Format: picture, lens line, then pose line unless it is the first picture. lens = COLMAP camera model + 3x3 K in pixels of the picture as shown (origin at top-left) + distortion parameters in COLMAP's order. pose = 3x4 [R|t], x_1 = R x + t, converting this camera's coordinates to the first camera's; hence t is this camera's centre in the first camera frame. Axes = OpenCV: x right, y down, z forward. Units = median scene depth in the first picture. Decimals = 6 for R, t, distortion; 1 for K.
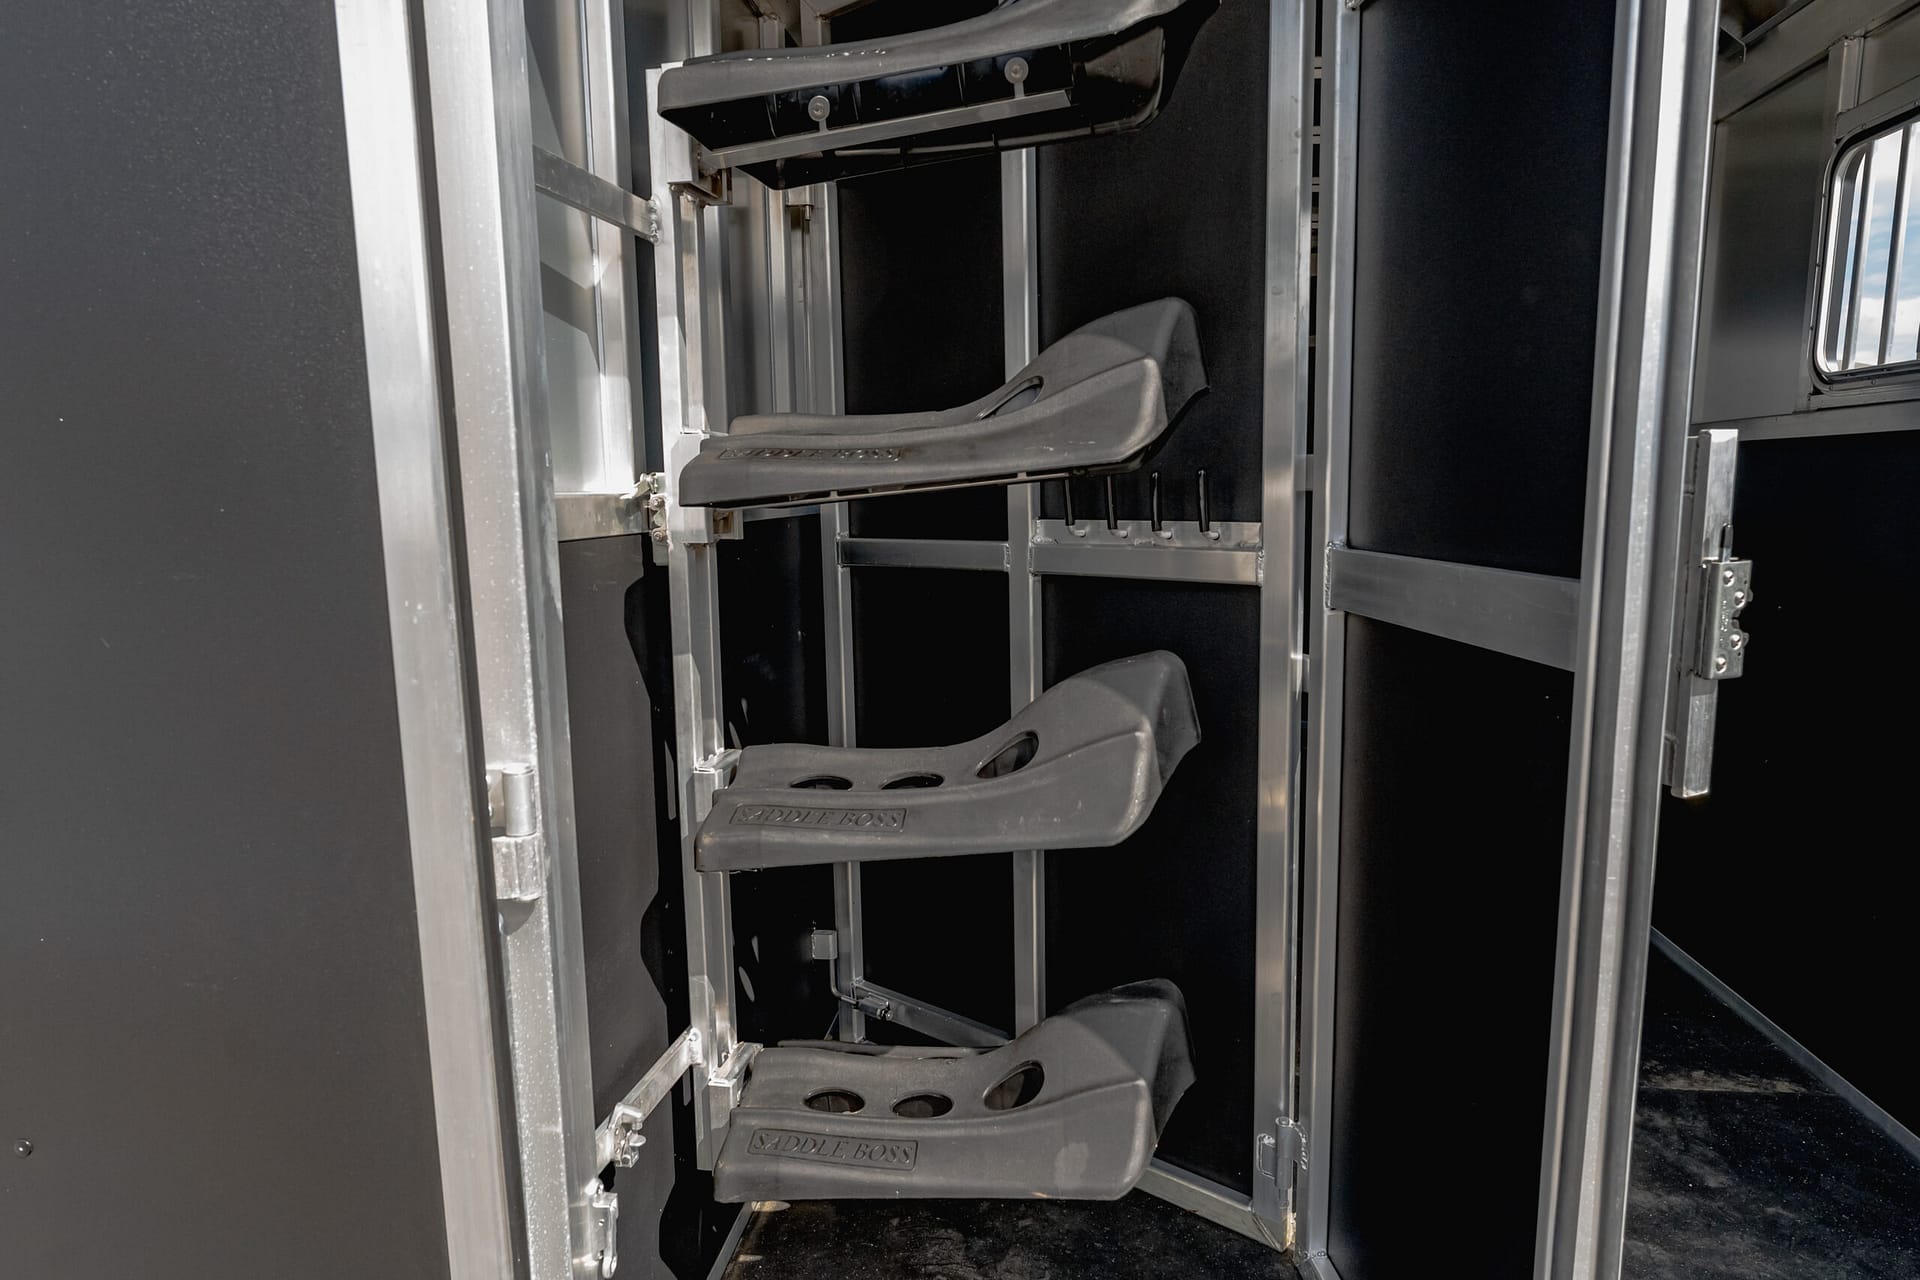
lens RADIAL K [[1044.2, 0, 961.4], [0, 1044.2, 659.1], [0, 0, 1]] dist [-0.001455, 0.001213]
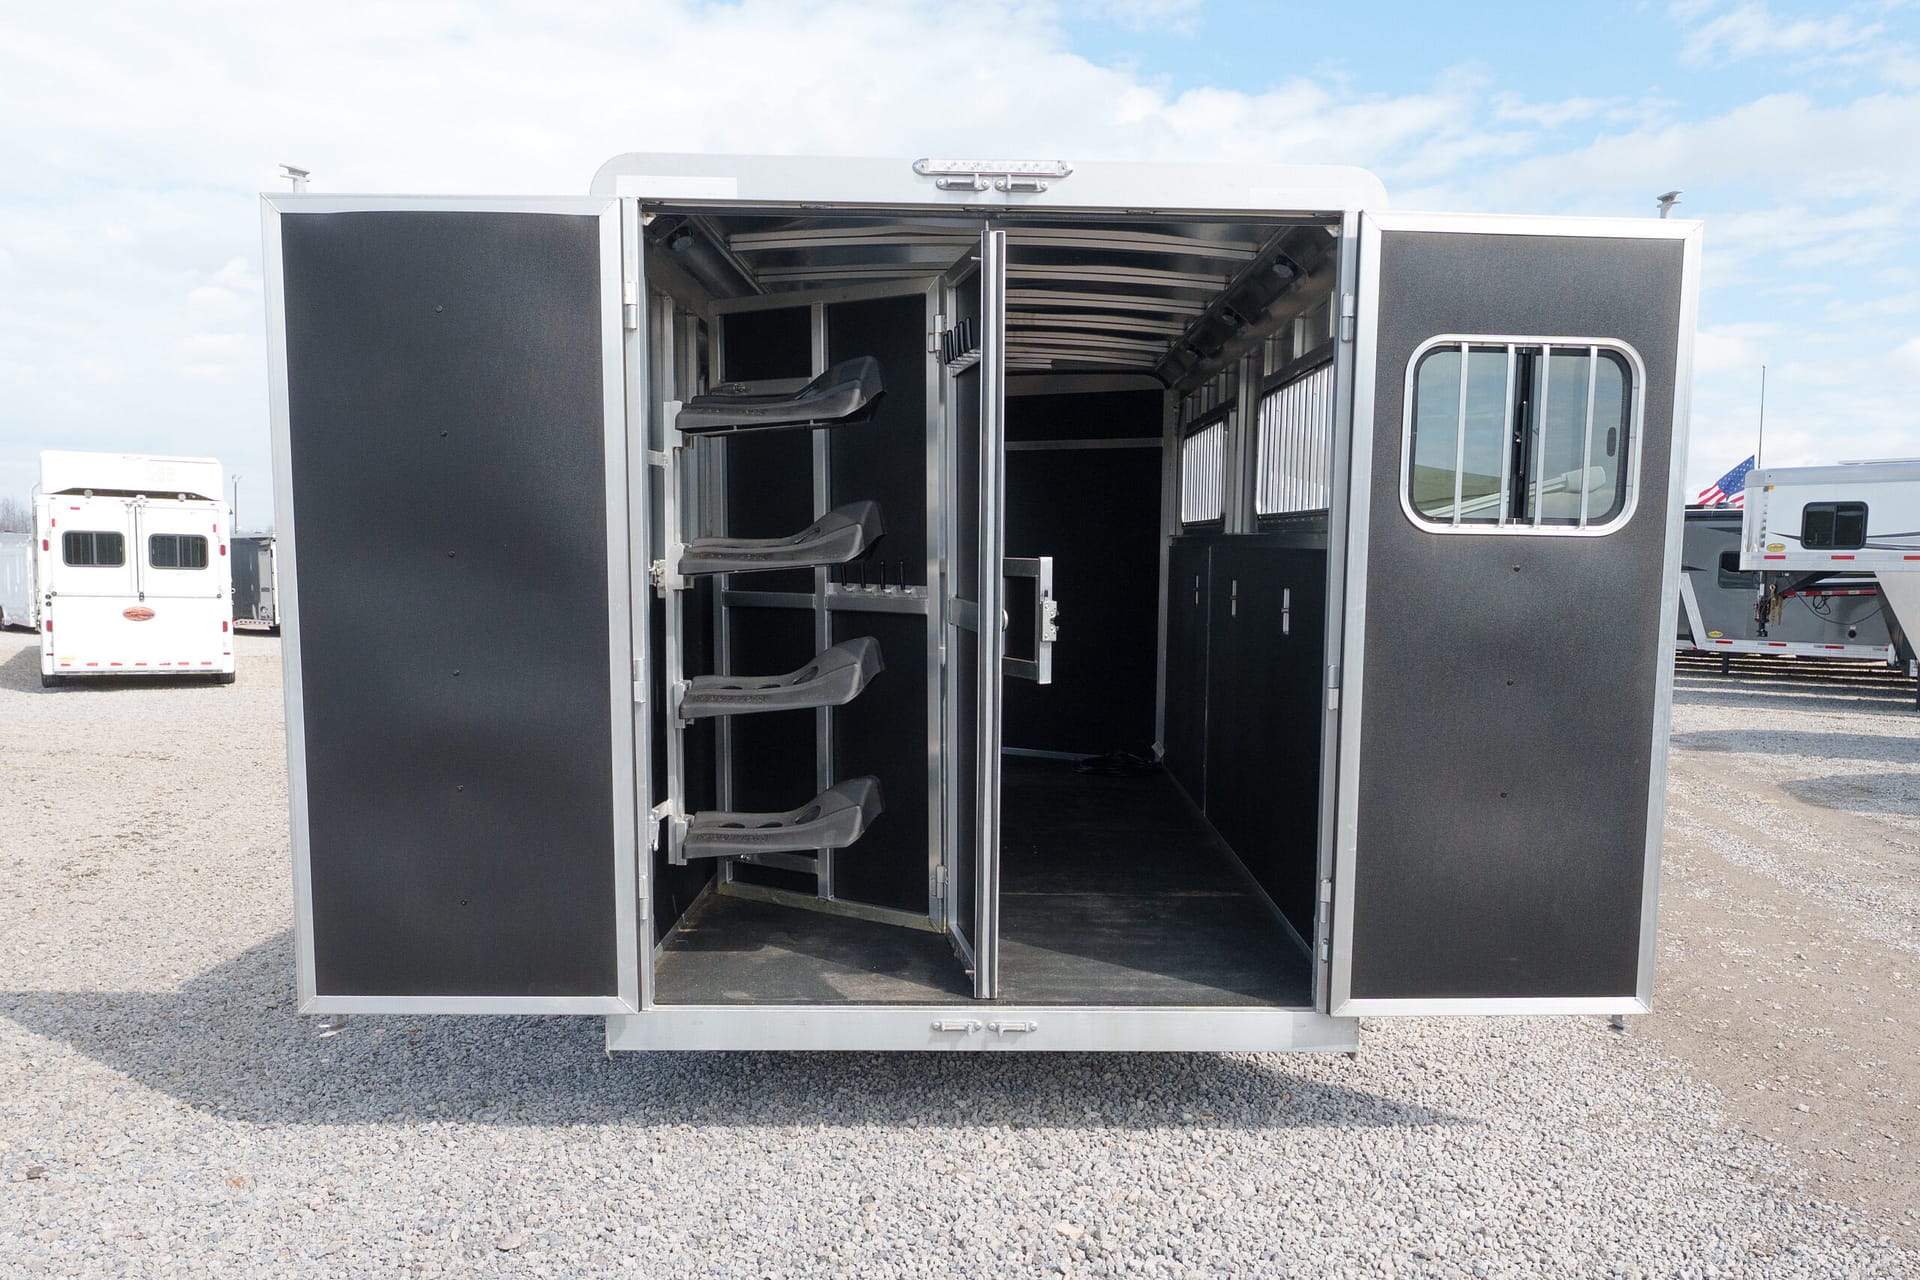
lens RADIAL K [[1044.2, 0, 961.4], [0, 1044.2, 659.1], [0, 0, 1]] dist [-0.001455, 0.001213]
pose [[0.988669, 0.009861, 0.149789, 0.035058], [-0.000845, 0.998190, -0.060136, 0.187433], [-0.150111, 0.059328, 0.986887, -1.419338]]
